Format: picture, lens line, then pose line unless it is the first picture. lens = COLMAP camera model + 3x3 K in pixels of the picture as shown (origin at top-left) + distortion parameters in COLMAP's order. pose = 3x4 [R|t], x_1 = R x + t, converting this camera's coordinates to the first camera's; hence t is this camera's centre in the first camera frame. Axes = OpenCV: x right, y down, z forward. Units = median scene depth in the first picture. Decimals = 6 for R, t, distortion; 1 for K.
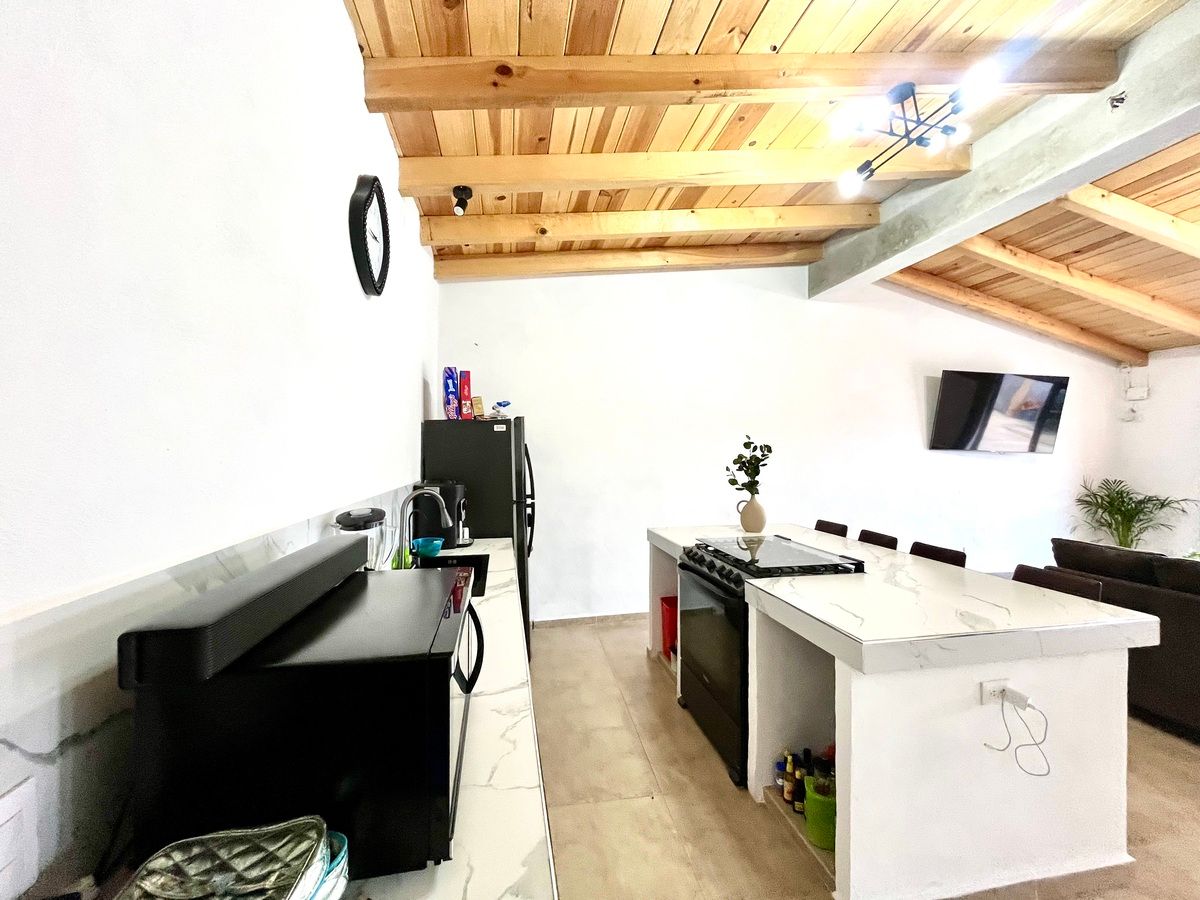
lens RADIAL K [[483.4, 0, 598.3], [0, 483.4, 448.3], [0, 0, 1]] dist [-0.003386, 0.000094]
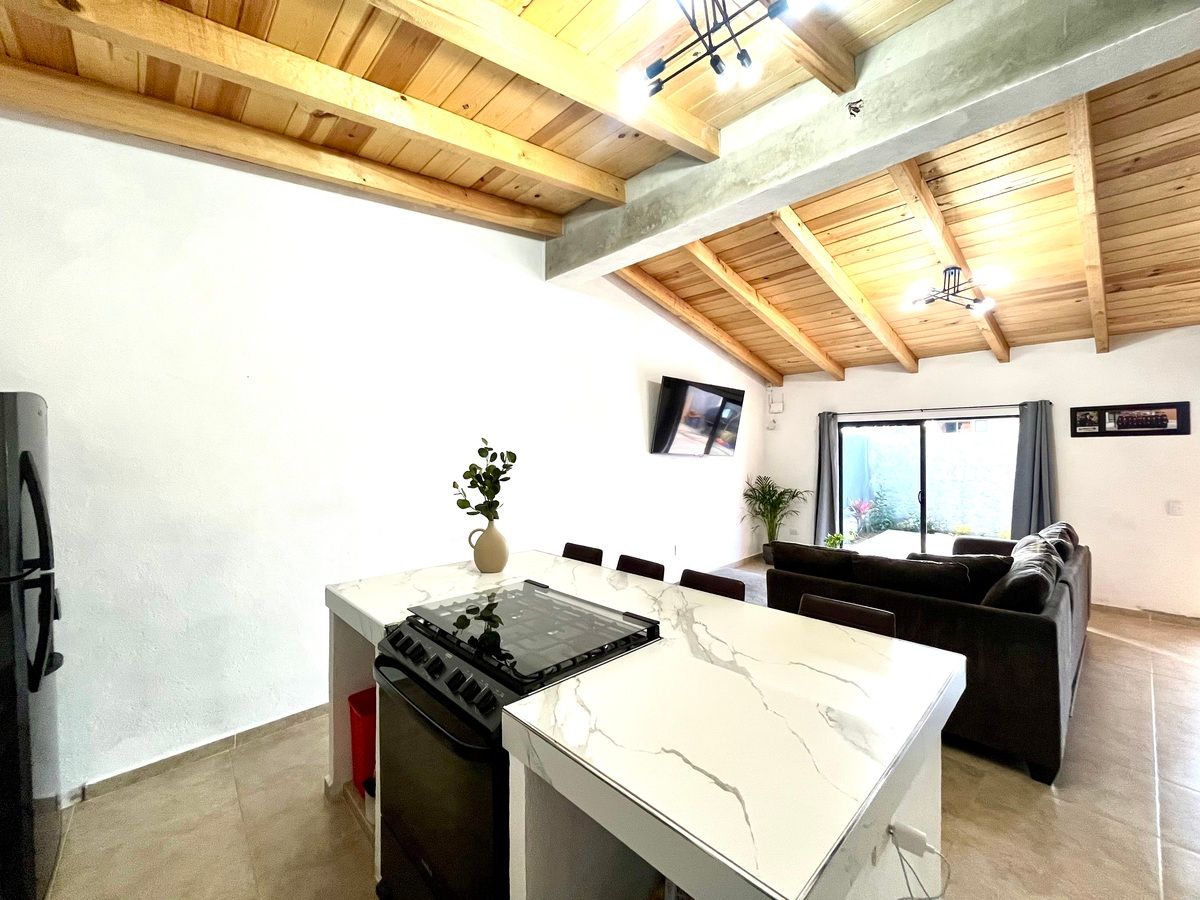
lens RADIAL K [[483.4, 0, 597.9], [0, 483.4, 449.2], [0, 0, 1]] dist [-0.003386, 0.000094]
pose [[0.840958, -0.000380, 0.541100, 0.061993], [-0.001248, 0.999996, 0.002643, -0.012831], [-0.541099, -0.002898, 0.840954, 0.300734]]
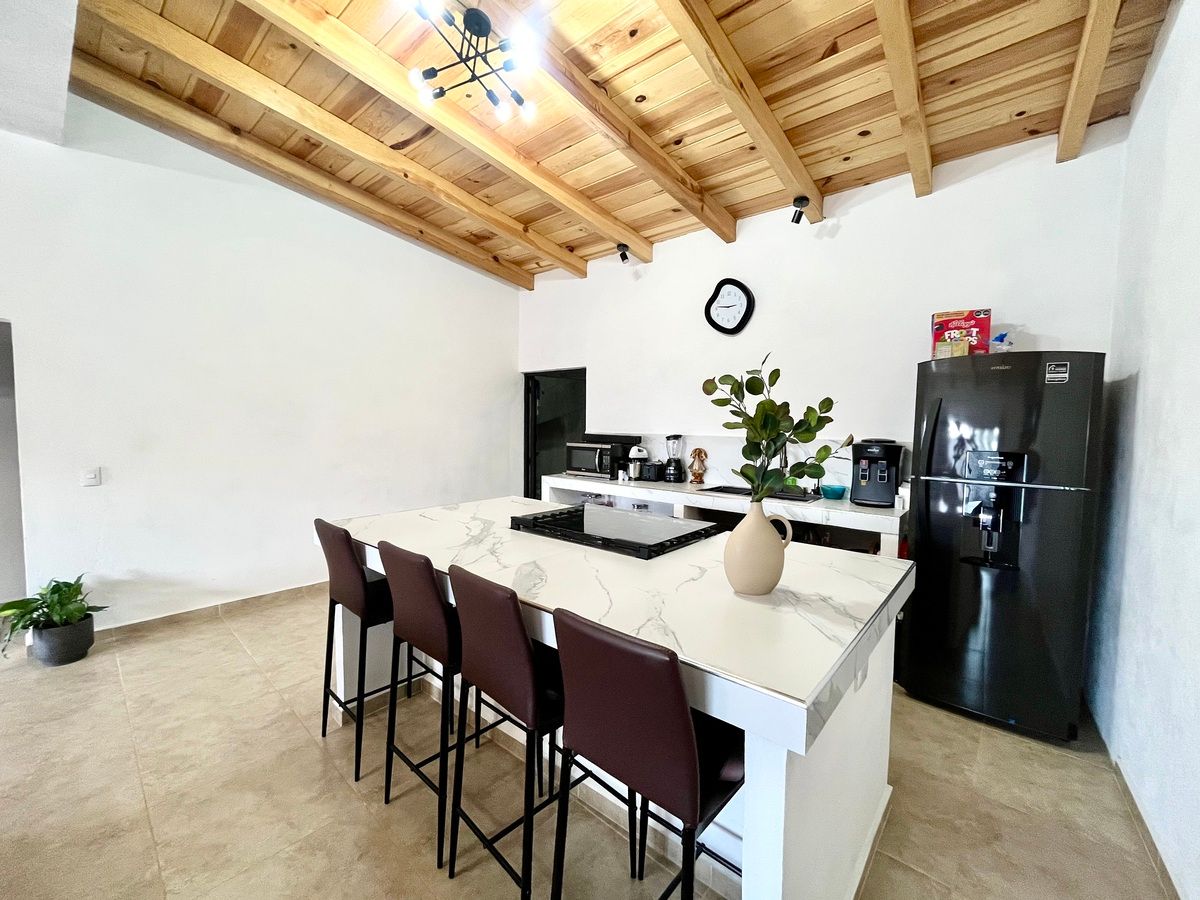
lens RADIAL K [[483.4, 0, 598.6], [0, 483.4, 448.4], [0, 0, 1]] dist [-0.003386, 0.000094]
pose [[-0.781610, 0.021646, -0.623392, 0.665521], [-0.010572, 0.998794, 0.047936, 0.034582], [0.623678, 0.044058, -0.780438, 1.216839]]
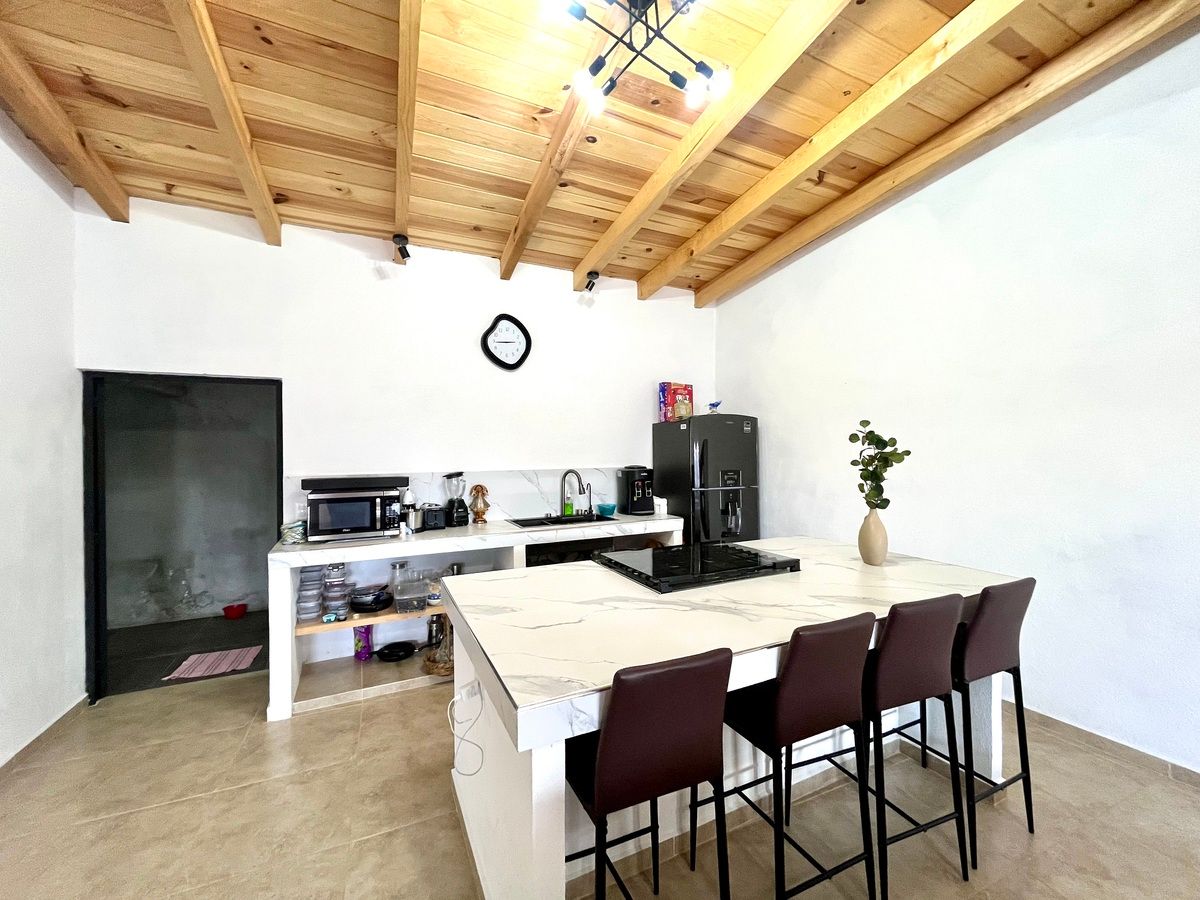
lens RADIAL K [[483.4, 0, 598.9], [0, 483.4, 448.5], [0, 0, 1]] dist [-0.003386, 0.000094]
pose [[0.255794, -0.000012, -0.966731, 0.867315], [0.012570, 0.999915, 0.003314, 0.005745], [0.966649, -0.013000, 0.255773, 0.455431]]
